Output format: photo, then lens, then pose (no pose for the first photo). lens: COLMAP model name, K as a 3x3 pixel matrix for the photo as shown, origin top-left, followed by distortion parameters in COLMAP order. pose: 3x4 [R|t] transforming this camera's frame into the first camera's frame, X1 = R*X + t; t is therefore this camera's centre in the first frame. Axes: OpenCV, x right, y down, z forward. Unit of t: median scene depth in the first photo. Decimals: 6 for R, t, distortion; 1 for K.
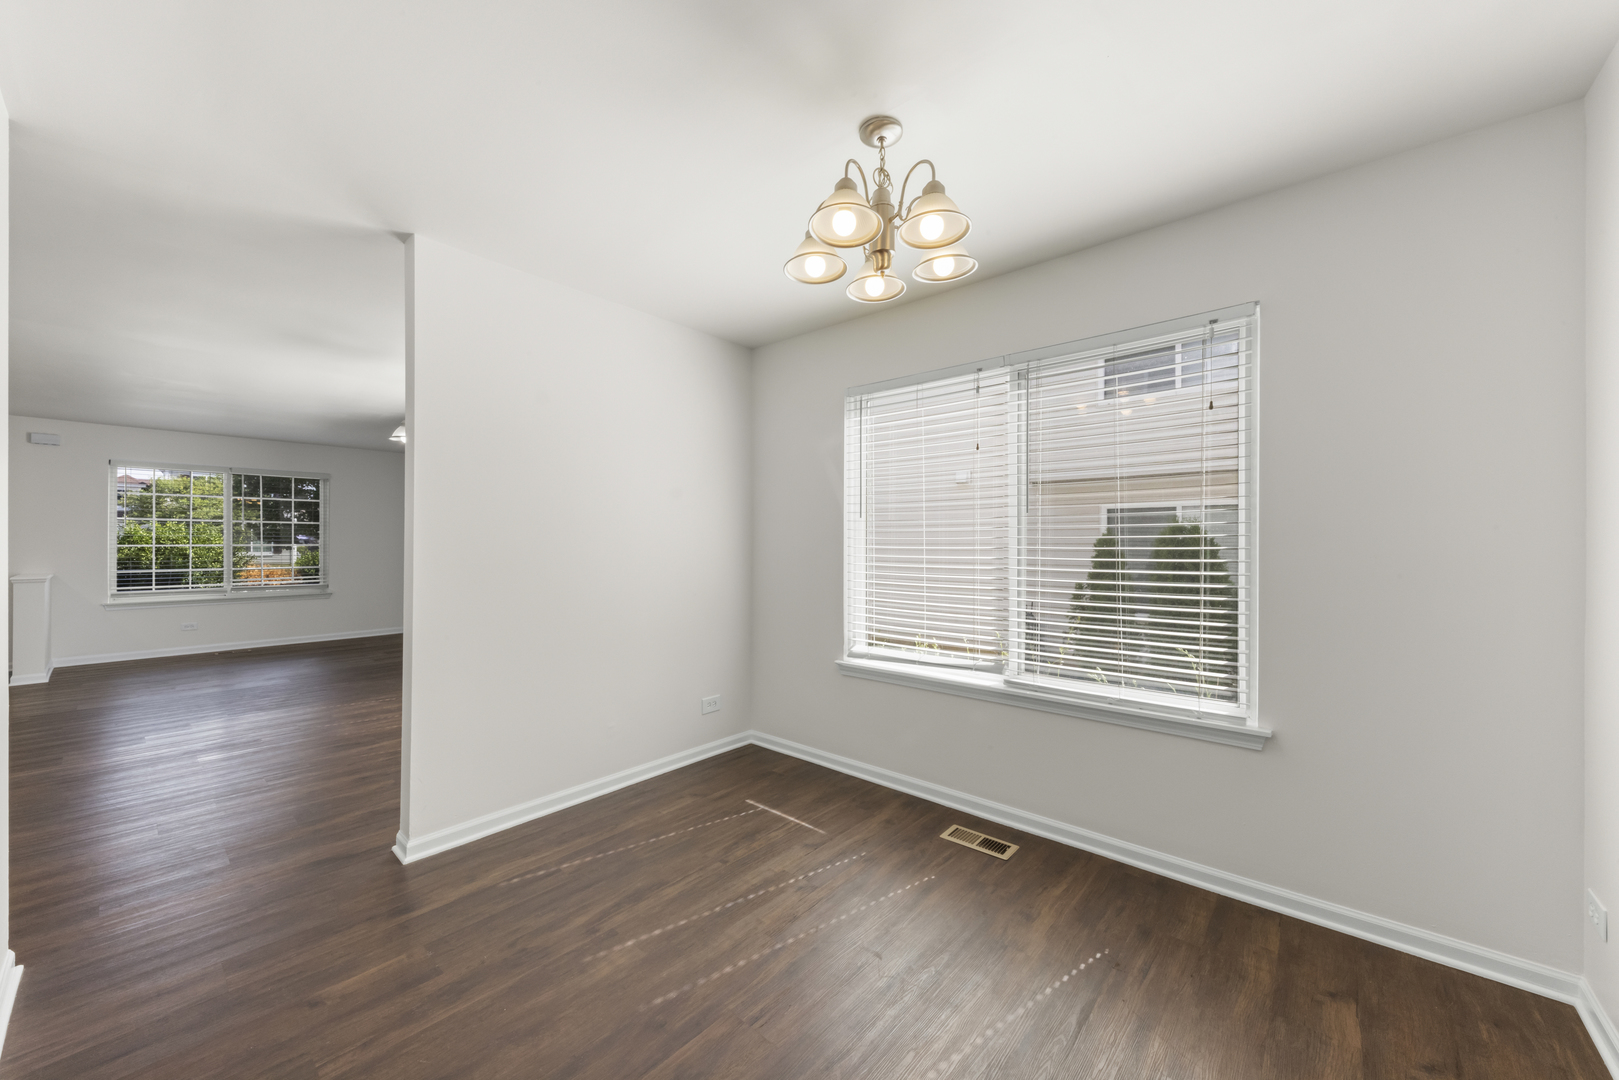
lens RADIAL K [[575.1, 0, 845.7], [0, 575.1, 538.2], [0, 0, 1]] dist [-0.000913, -0.000608]
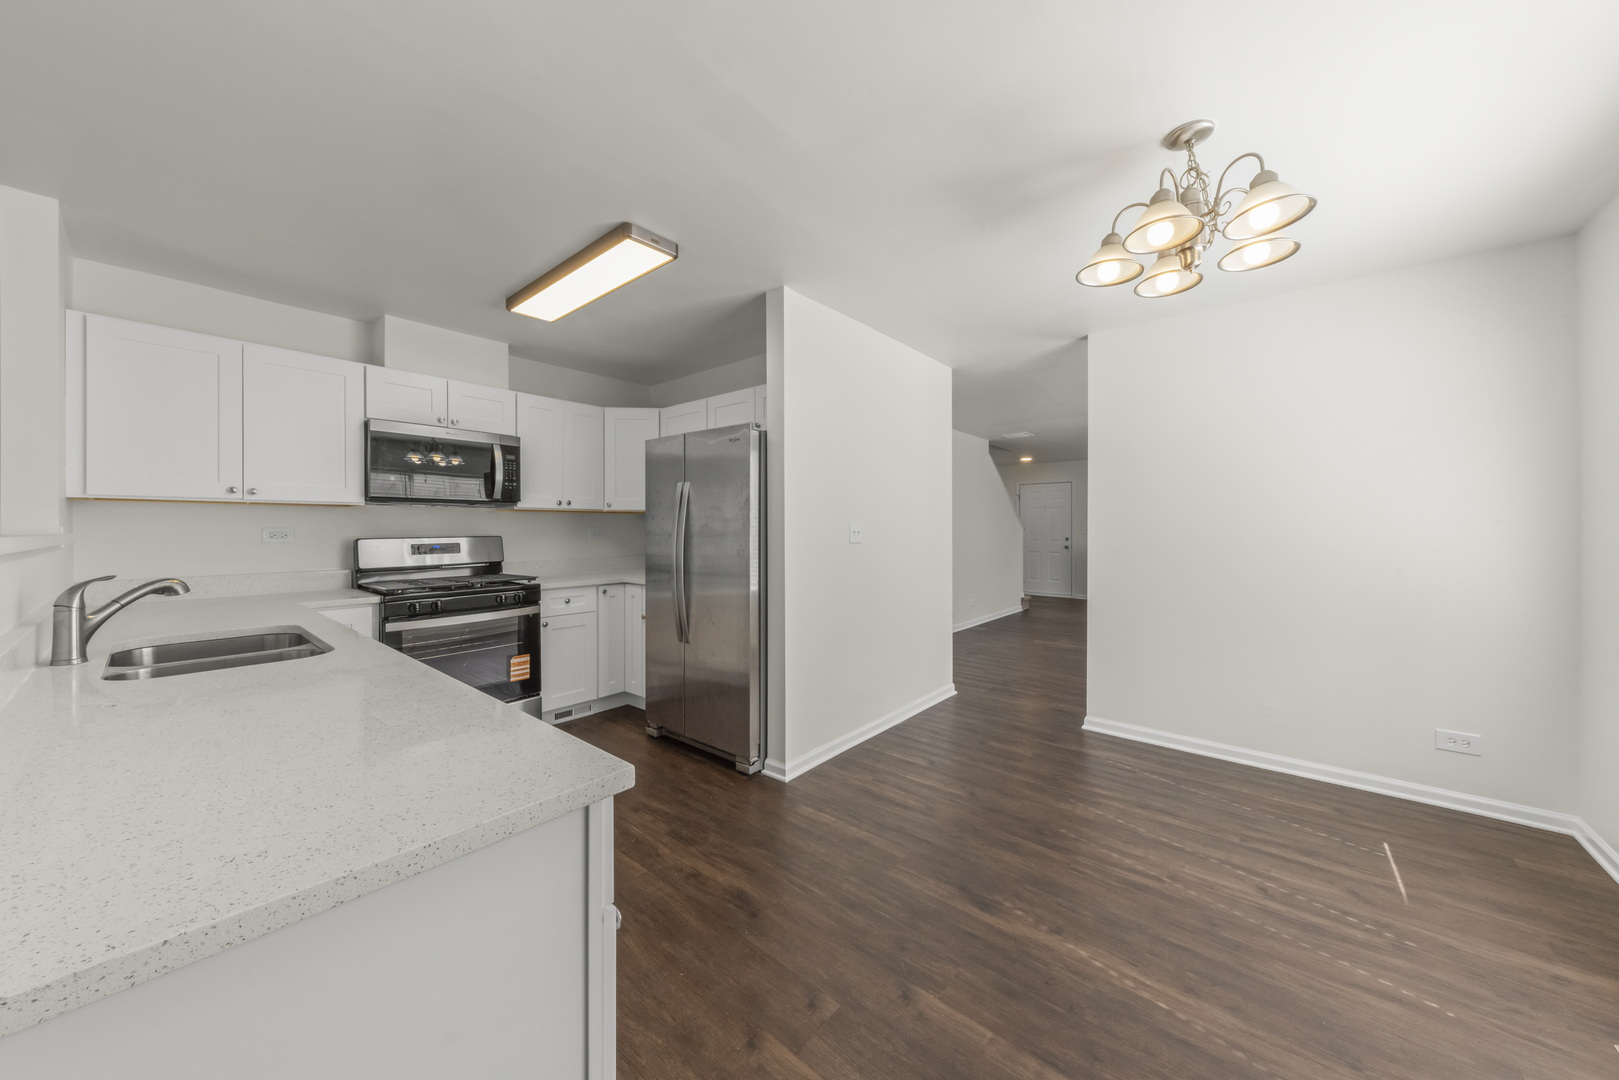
lens RADIAL K [[565.3, 0, 813.7], [0, 565.3, 535.9], [0, 0, 1]] dist [0.000921, -0.000121]
pose [[0.026413, 0.017939, -0.999490, 0.726544], [0.004262, 0.999828, 0.018058, 0.003423], [0.999642, -0.004737, 0.026332, 0.208112]]
